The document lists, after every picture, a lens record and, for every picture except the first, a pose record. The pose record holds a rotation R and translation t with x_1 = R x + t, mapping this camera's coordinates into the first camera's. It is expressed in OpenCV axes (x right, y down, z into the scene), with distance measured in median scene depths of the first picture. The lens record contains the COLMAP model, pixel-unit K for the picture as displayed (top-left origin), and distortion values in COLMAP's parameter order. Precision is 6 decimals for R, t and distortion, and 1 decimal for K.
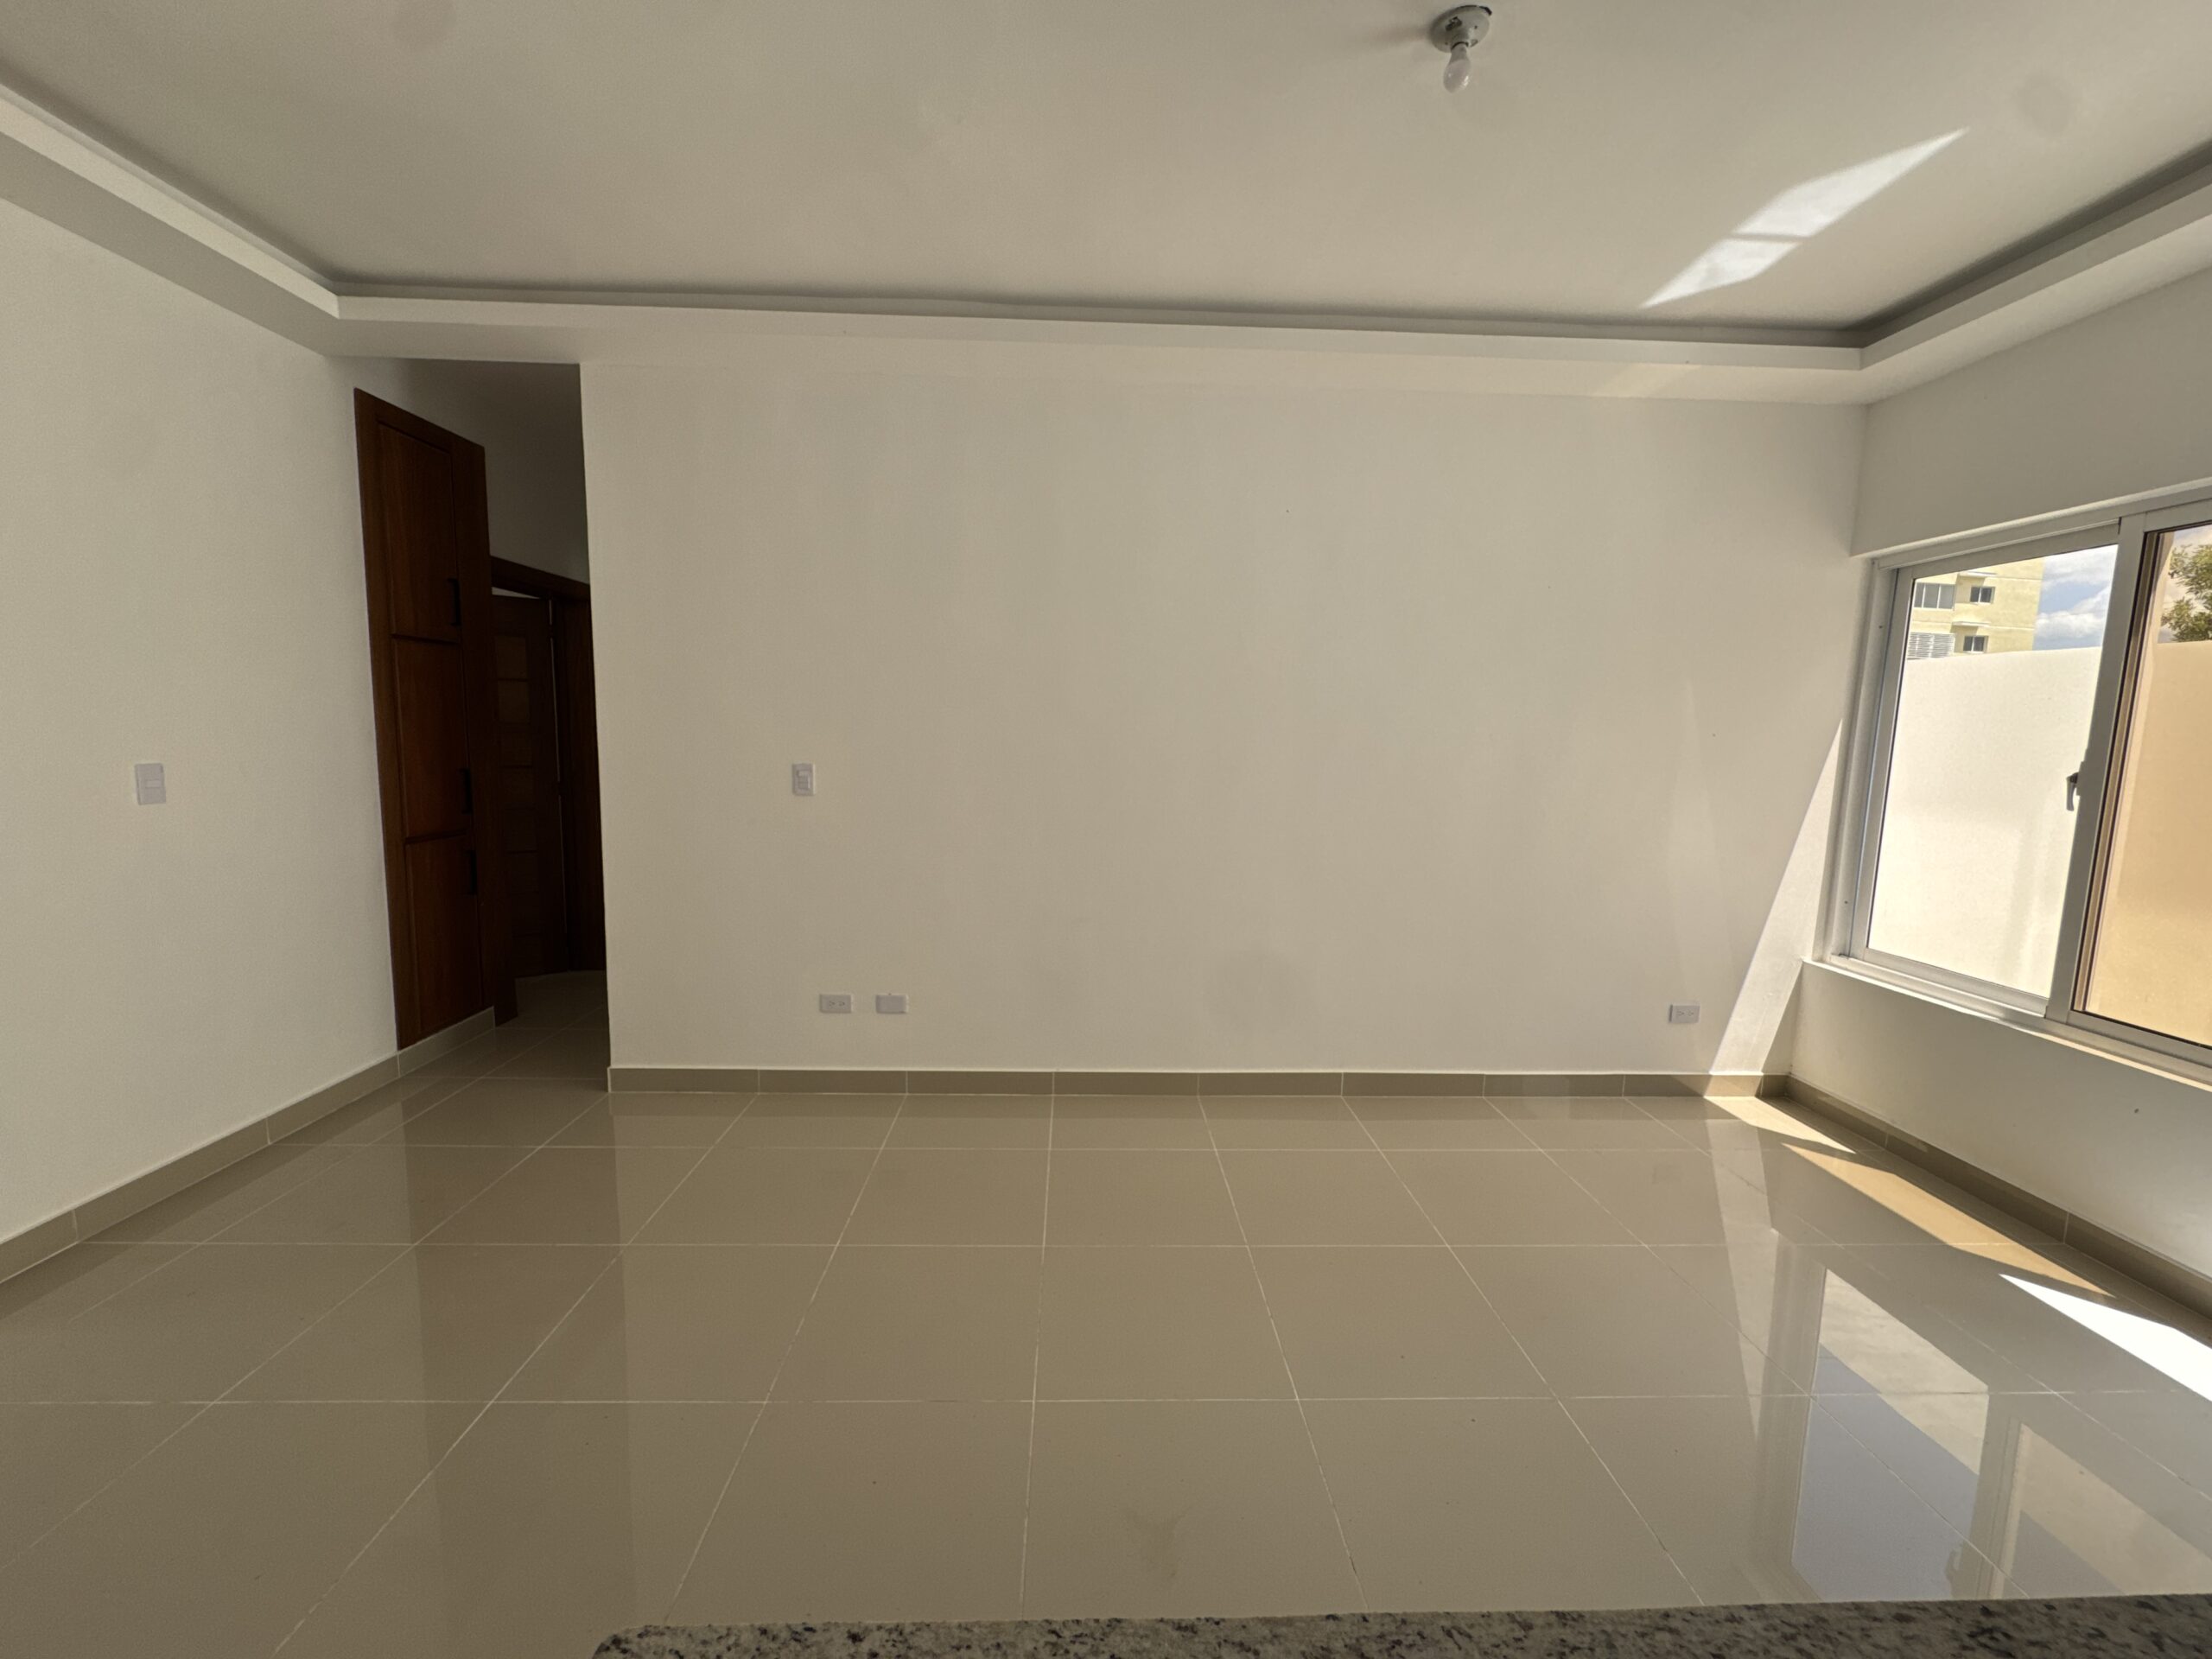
lens RADIAL K [[881.7, 0, 1106.8], [0, 881.7, 825.8], [0, 0, 1]] dist [-0.003071, 0.000262]
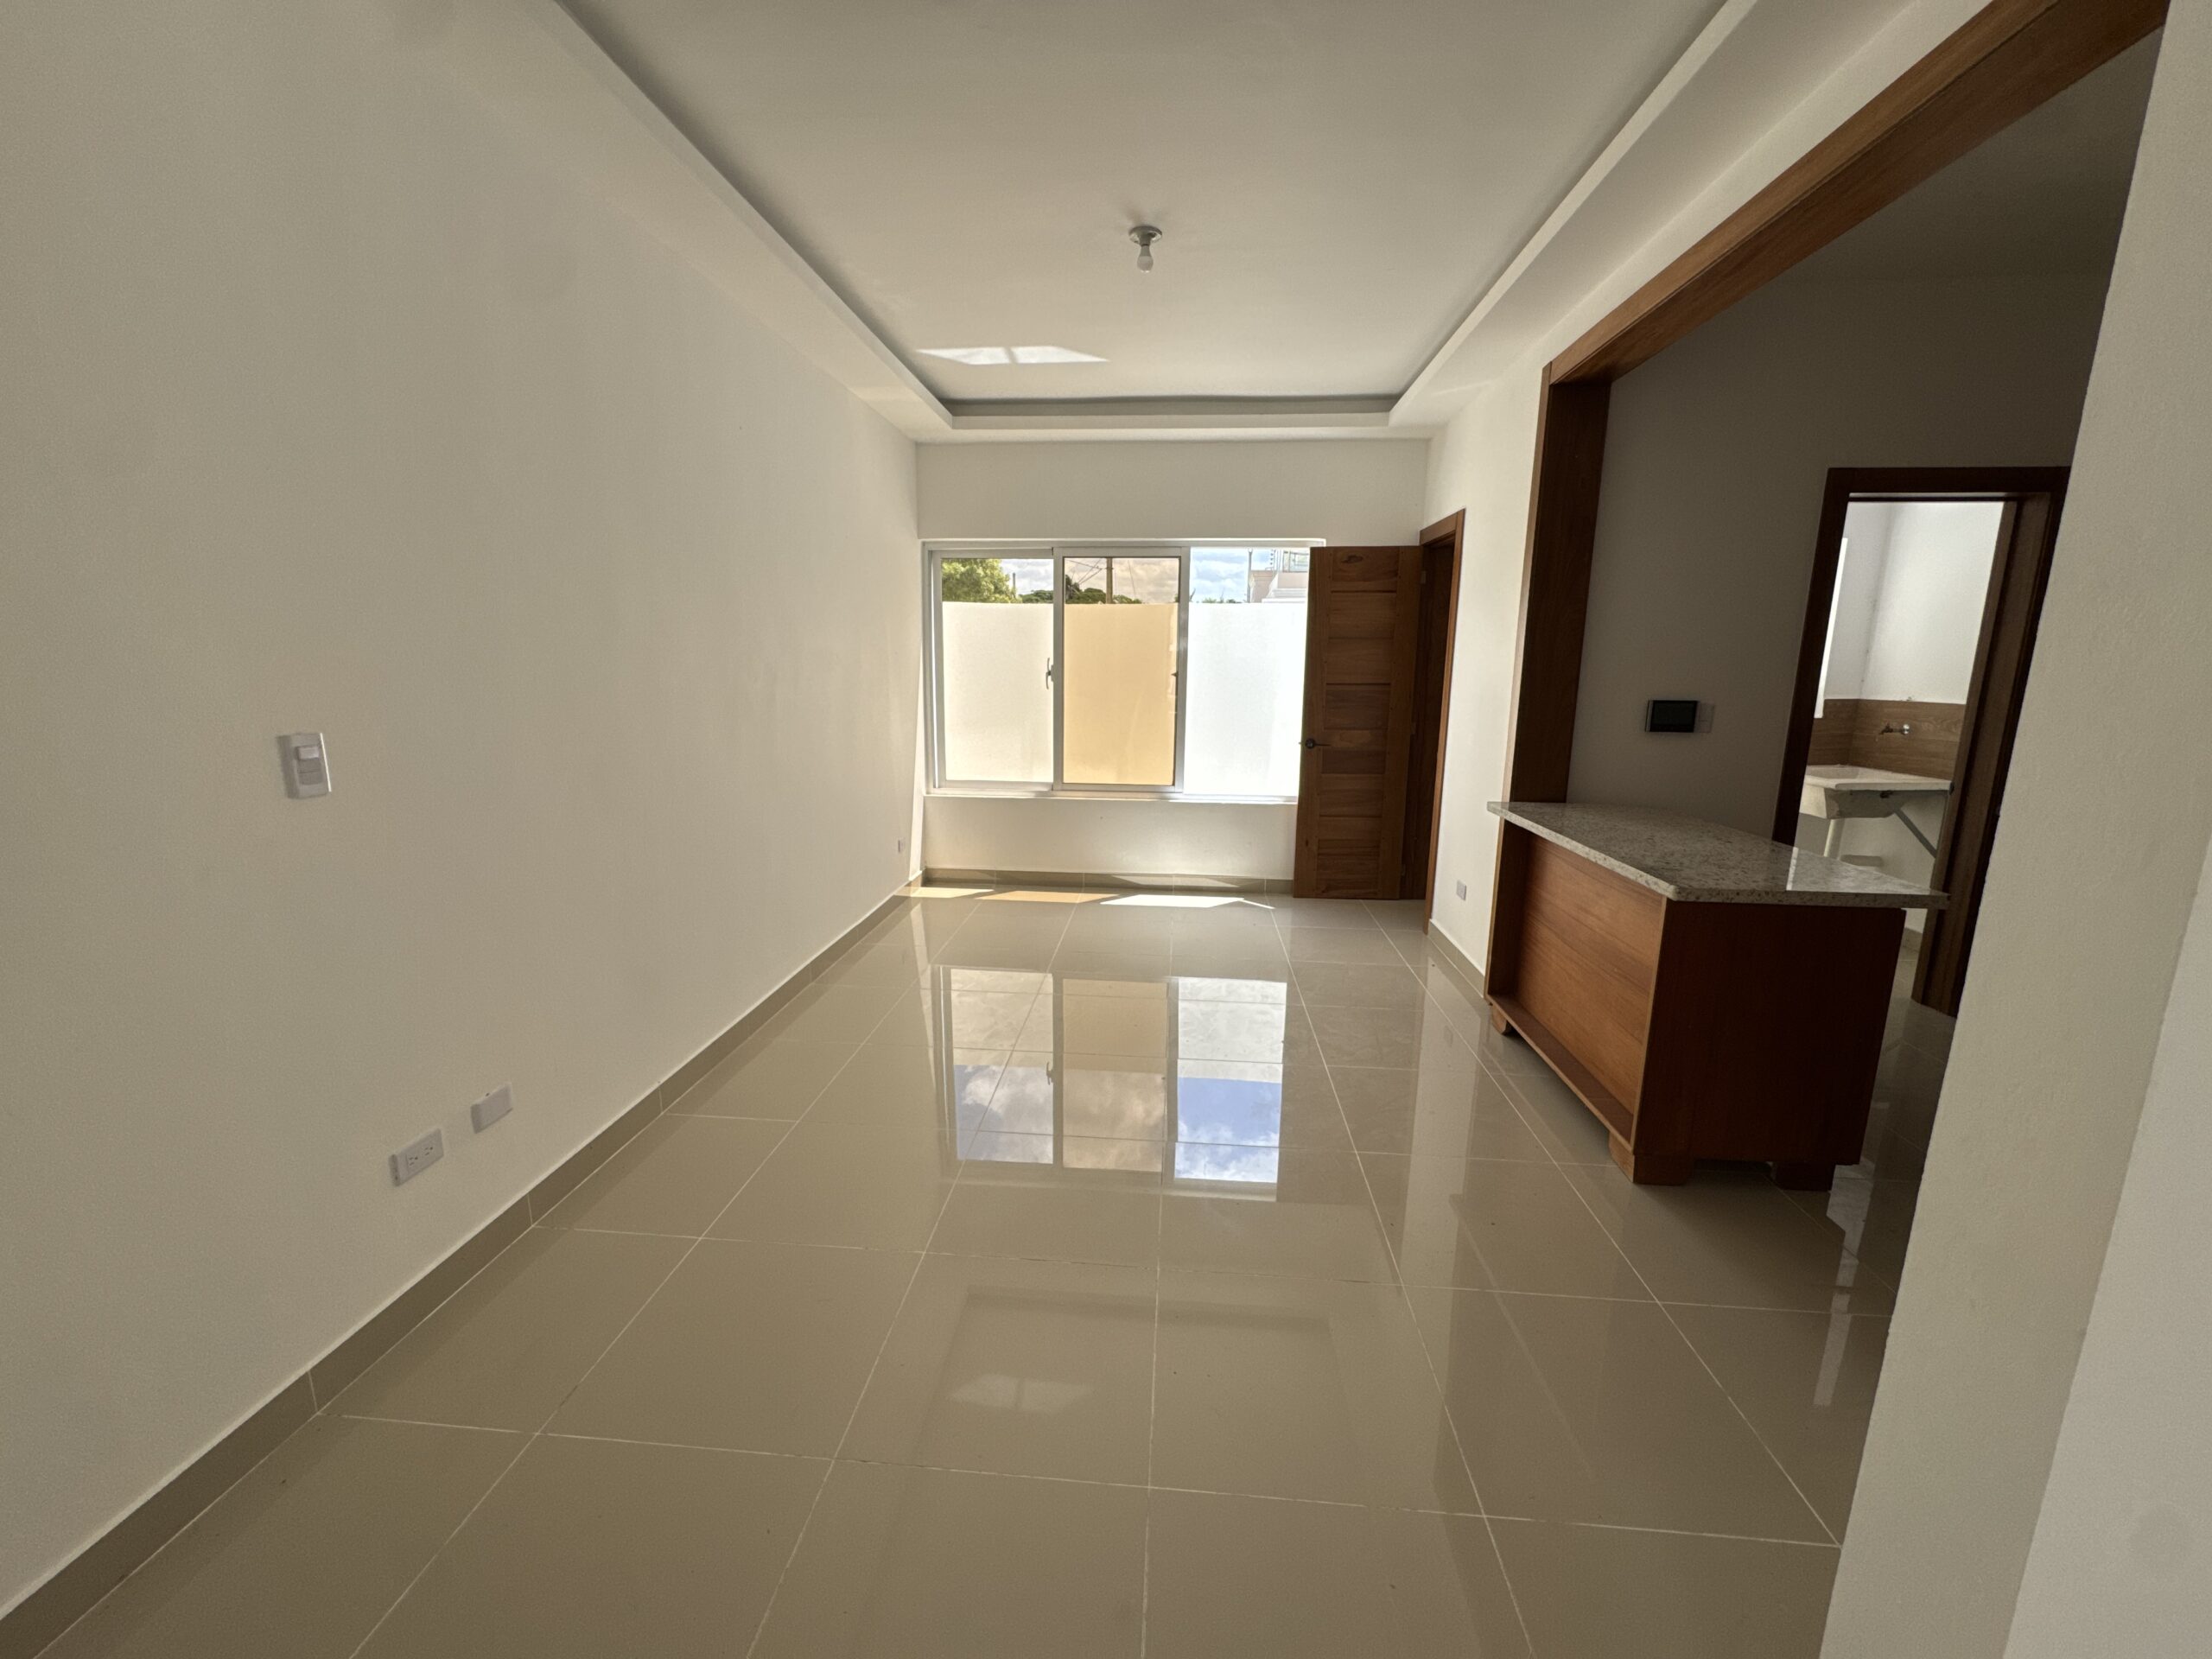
lens RADIAL K [[881.7, 0, 1106.8], [0, 881.7, 825.8], [0, 0, 1]] dist [-0.003071, 0.000262]
pose [[0.115200, -0.201375, 0.972716, -0.855693], [0.101877, 0.976467, 0.190086, -0.073271], [-0.988104, 0.077200, 0.133005, 0.540995]]
